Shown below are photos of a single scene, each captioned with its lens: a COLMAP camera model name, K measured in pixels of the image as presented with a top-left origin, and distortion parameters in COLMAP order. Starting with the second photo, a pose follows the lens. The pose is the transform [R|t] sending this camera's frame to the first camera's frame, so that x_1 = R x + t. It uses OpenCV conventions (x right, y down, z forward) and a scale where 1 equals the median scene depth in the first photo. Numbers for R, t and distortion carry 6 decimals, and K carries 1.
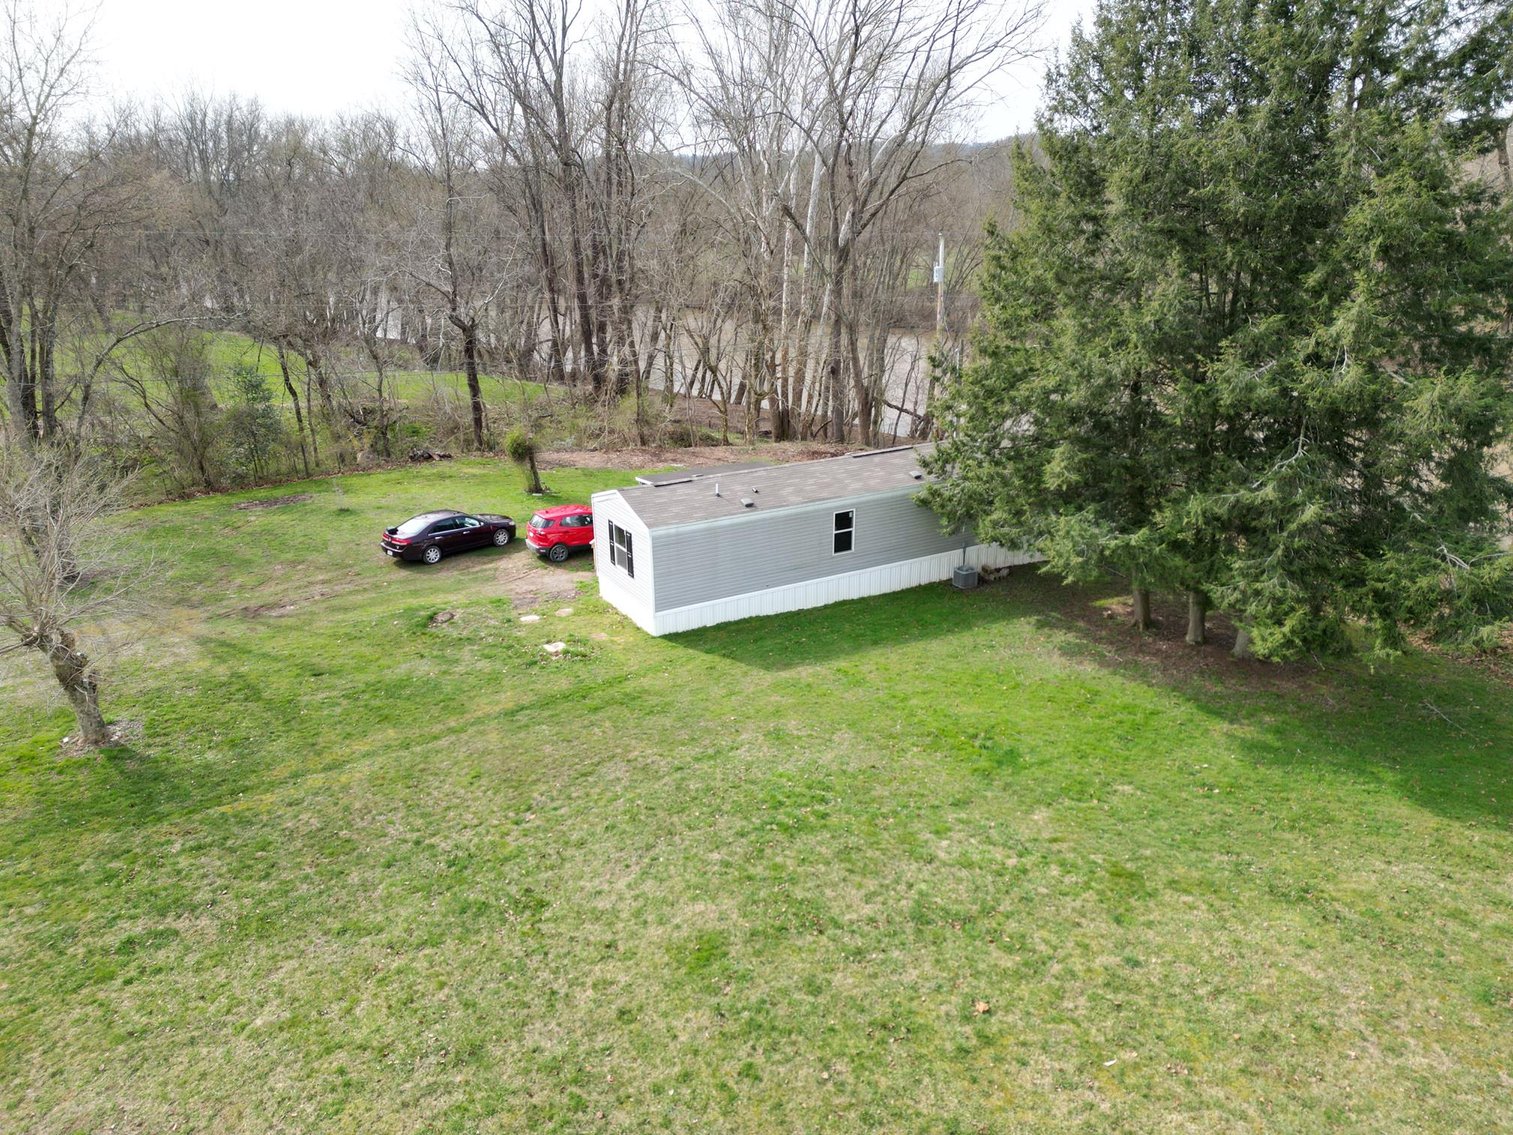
lens RADIAL K [[1047.6, 0, 757.3], [0, 1047.6, 565.1], [0, 0, 1]] dist [0.085853, -0.071673]
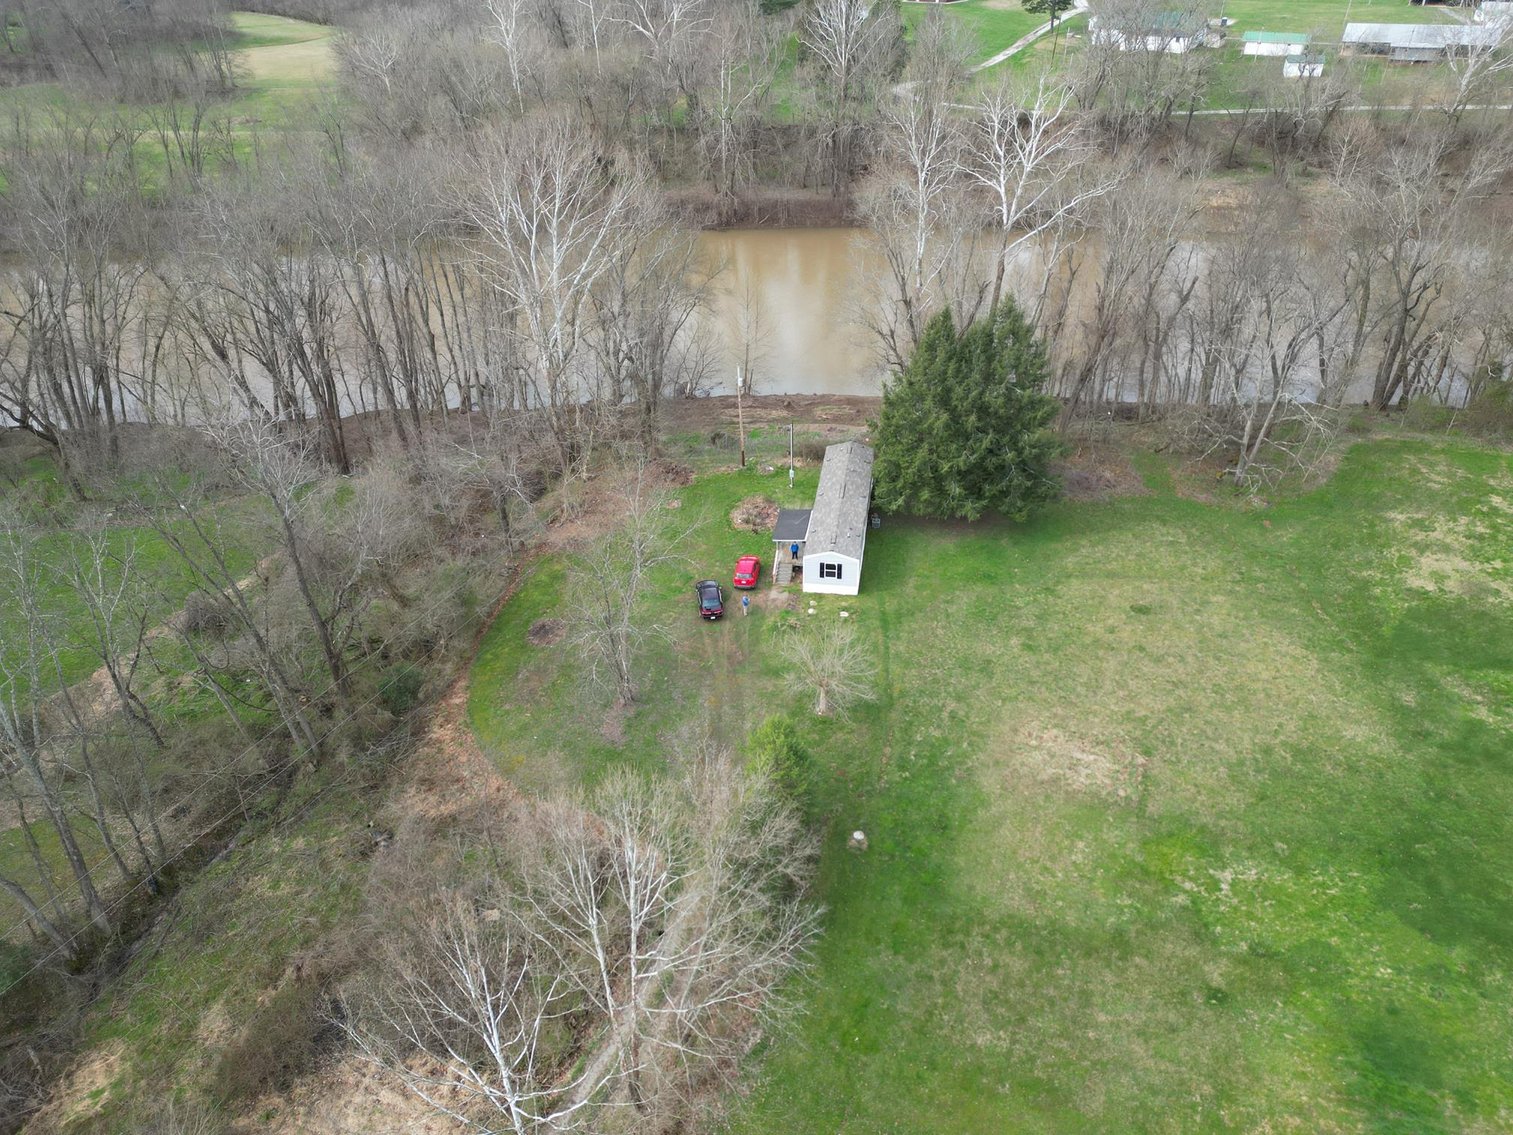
lens RADIAL K [[1047.6, 0, 755.7], [0, 1047.6, 567.2], [0, 0, 1]] dist [0.085853, -0.071673]
pose [[0.623921, -0.433940, 0.649938, -3.031910], [0.265284, 0.899888, 0.346158, -1.527007], [-0.735083, -0.043557, 0.676576, -0.964774]]
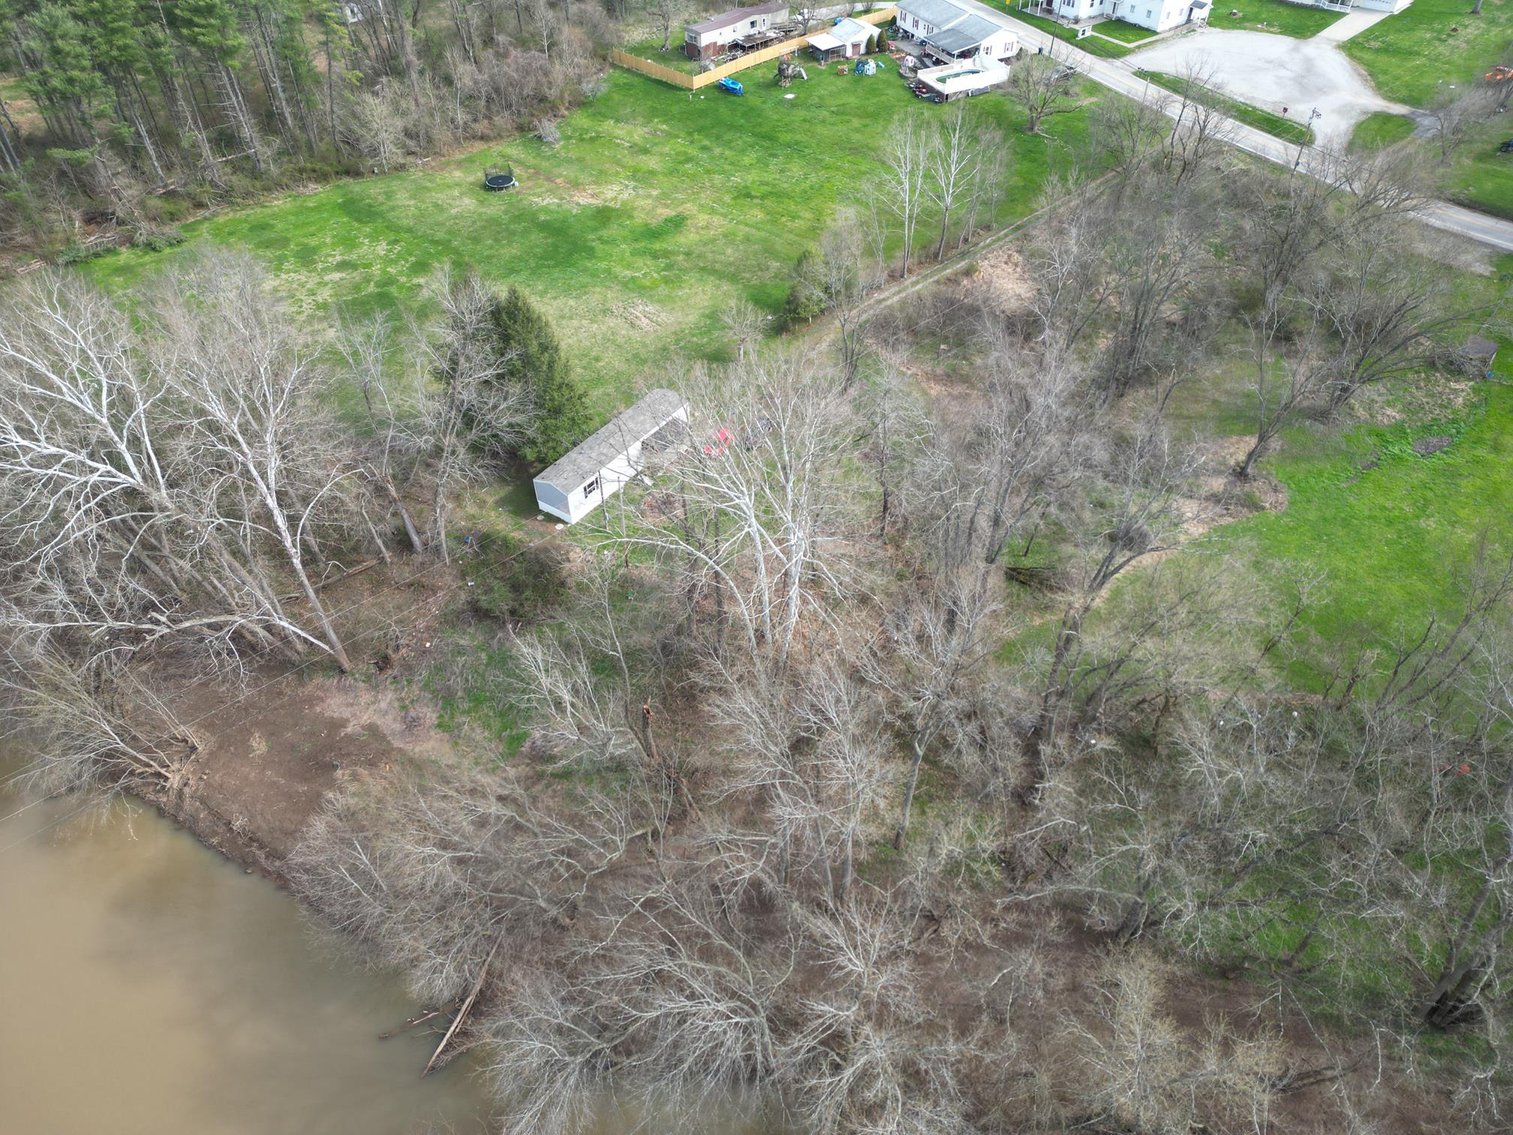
lens RADIAL K [[1047.6, 0, 761.0], [0, 1047.6, 567.3], [0, 0, 1]] dist [0.085853, -0.071673]
pose [[-0.899073, 0.308694, -0.310444, 1.365739], [-0.130270, 0.488350, 0.862870, -4.460665], [0.417968, 0.816225, -0.398849, 4.689125]]
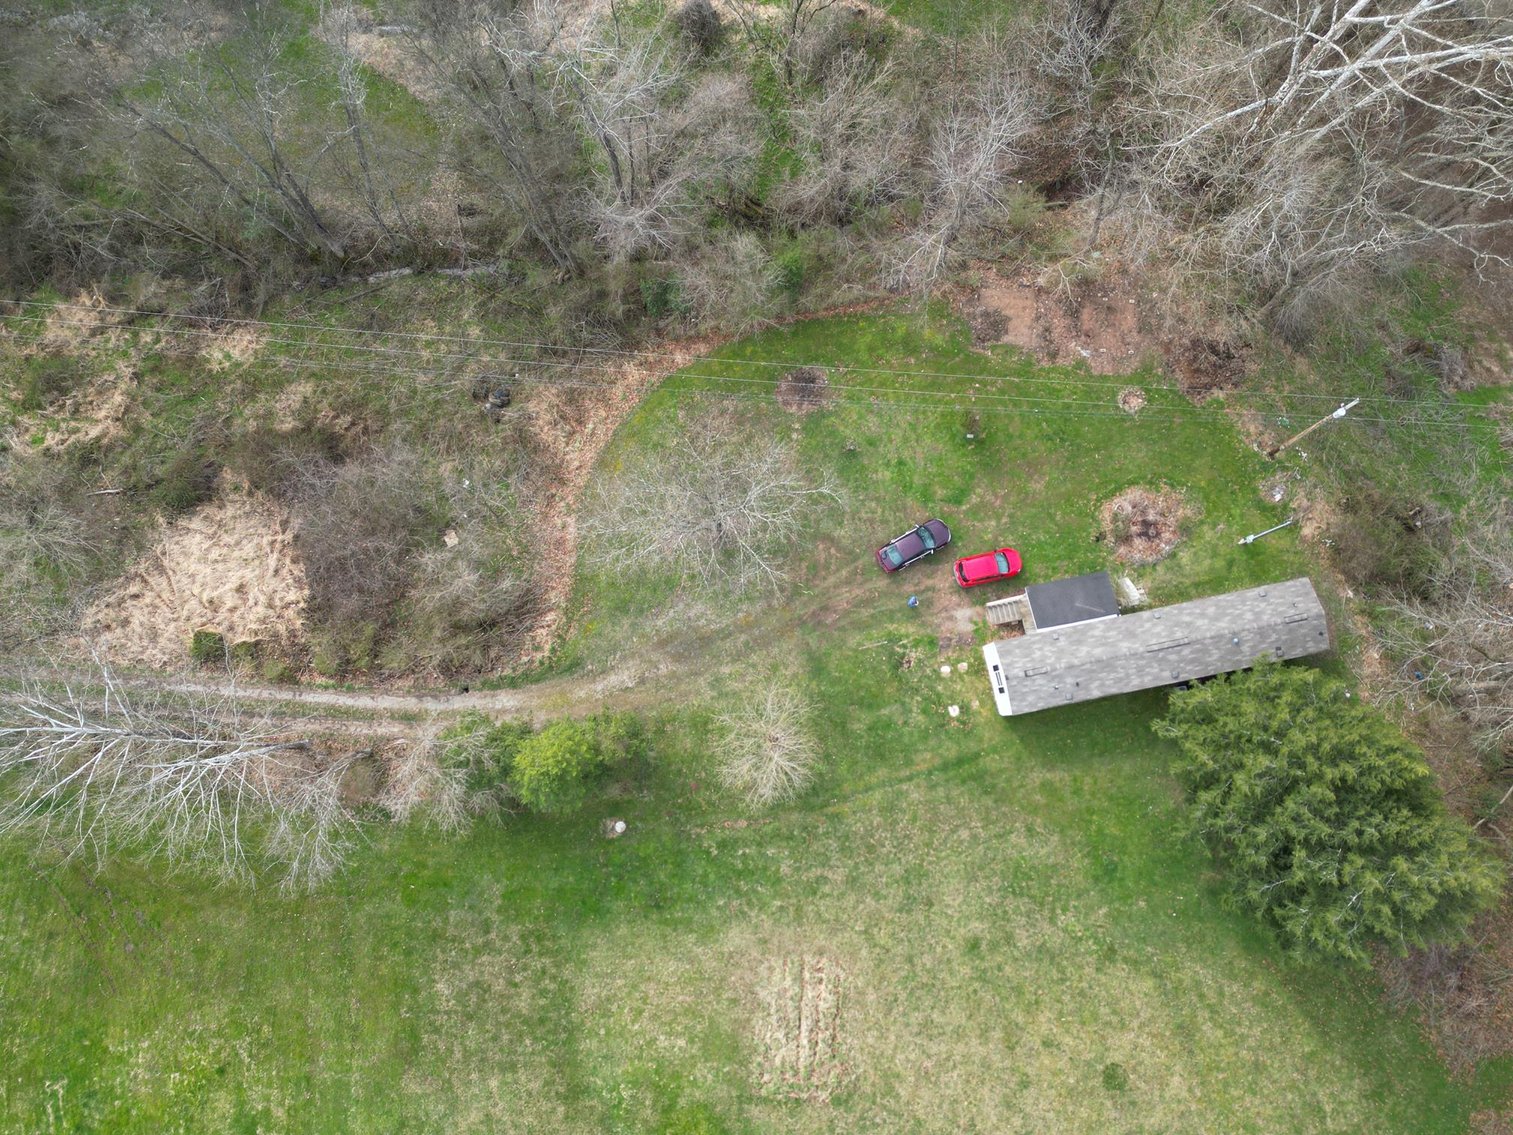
lens RADIAL K [[1047.6, 0, 753.0], [0, 1047.6, 573.2], [0, 0, 1]] dist [0.085853, -0.071673]
pose [[0.951416, 0.304549, -0.045361, -0.860828], [-0.101806, 0.450175, 0.887118, -2.892597], [0.290591, -0.839400, 0.459309, 0.179942]]
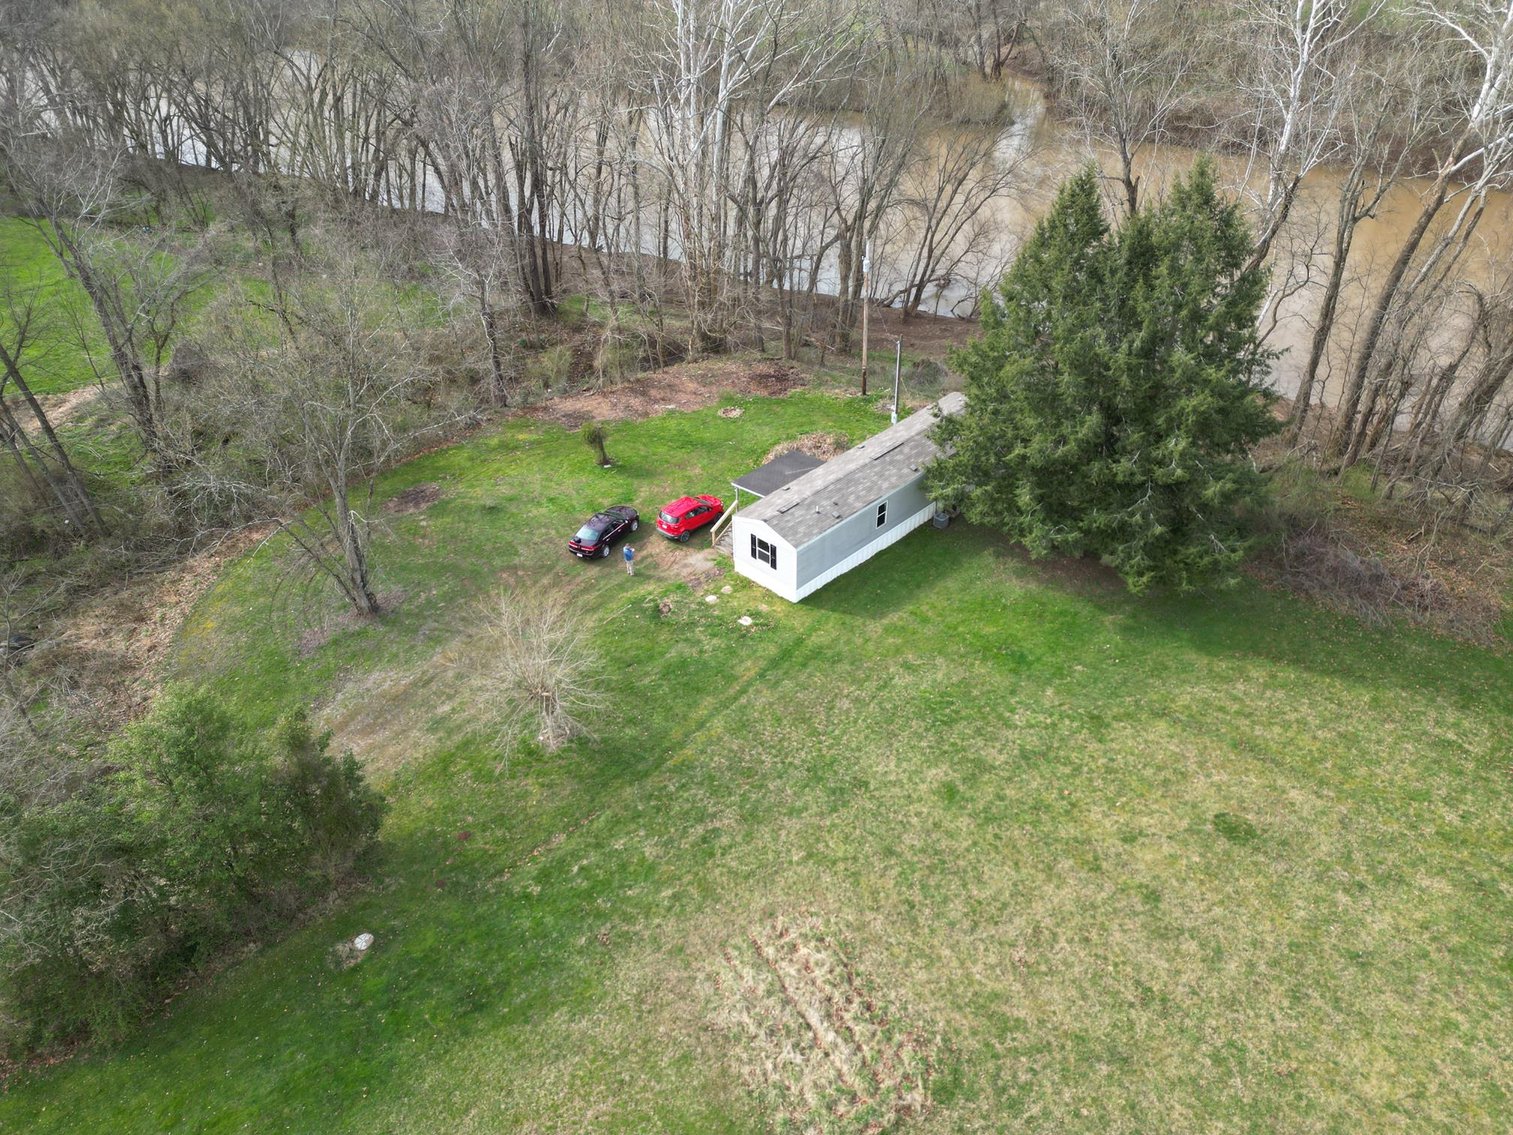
lens RADIAL K [[1047.6, 0, 757.3], [0, 1047.6, 564.8], [0, 0, 1]] dist [0.085853, -0.071673]
pose [[0.961158, -0.161165, 0.224055, -0.808323], [0.092835, 0.953283, 0.287459, -0.742385], [-0.259916, -0.255493, 0.931218, -0.846231]]
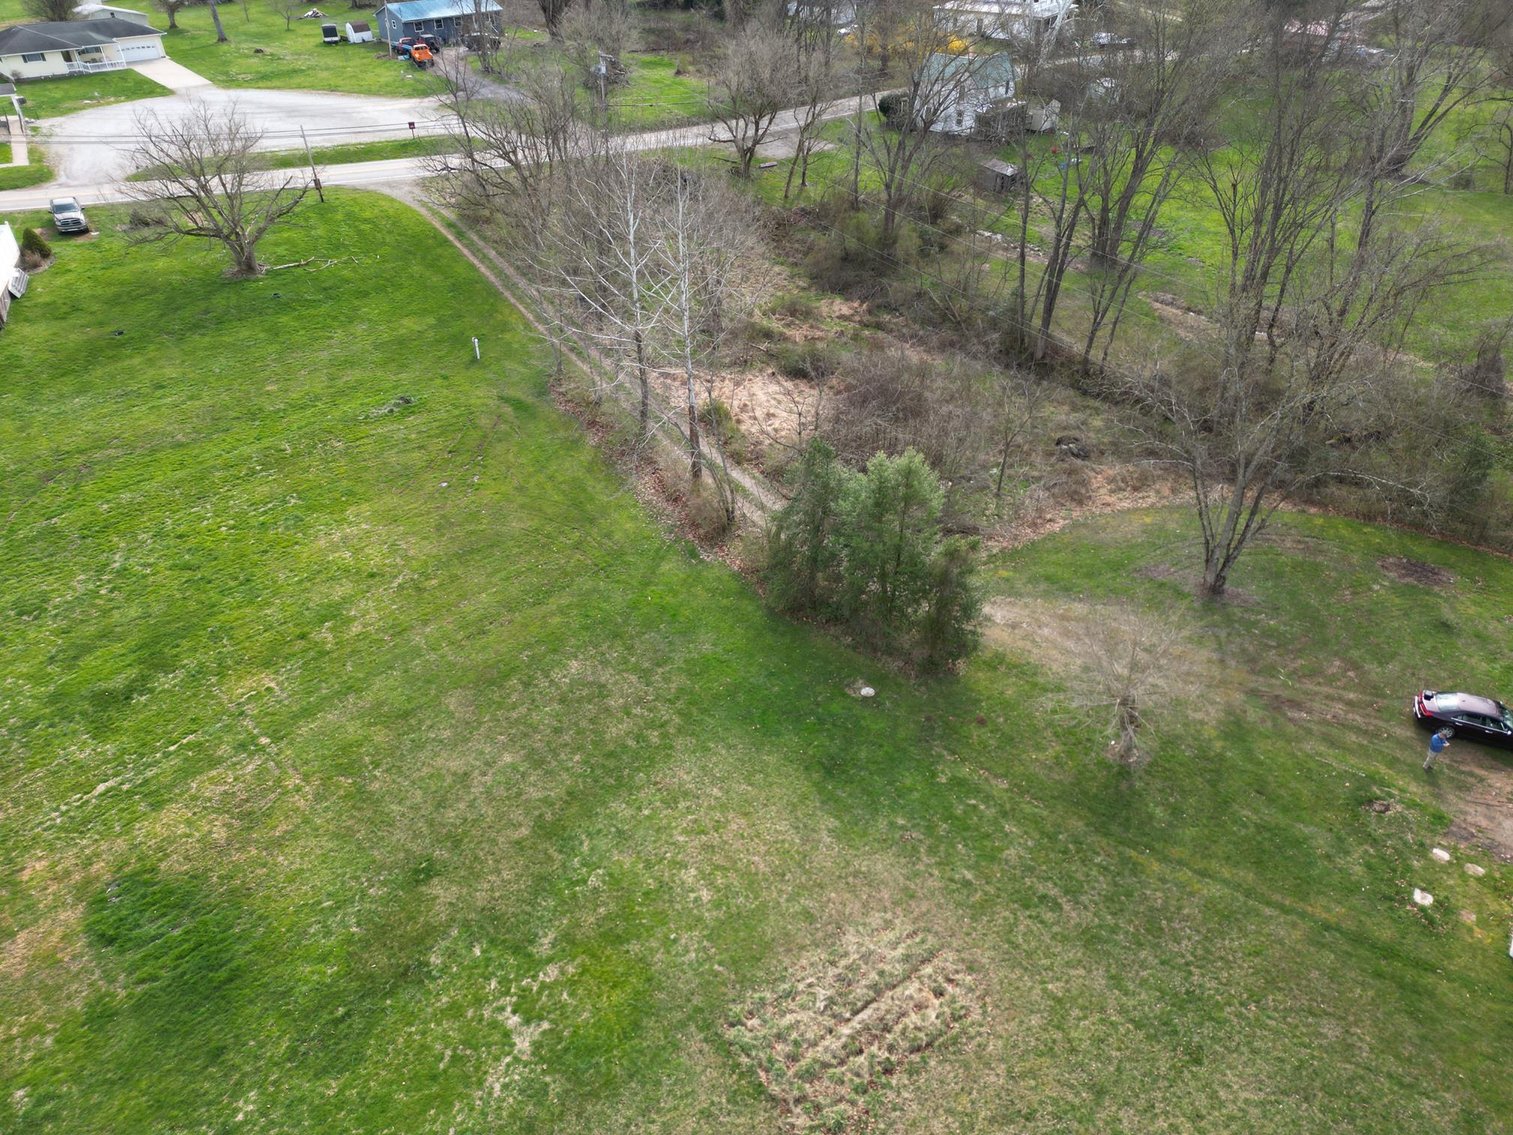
lens RADIAL K [[1047.6, 0, 757.3], [0, 1047.6, 569.5], [0, 0, 1]] dist [0.085853, -0.071673]
pose [[0.373593, 0.537683, -0.755861, 0.394285], [-0.295980, 0.841366, 0.452216, -0.881755], [0.879104, 0.054774, 0.473471, -0.469411]]
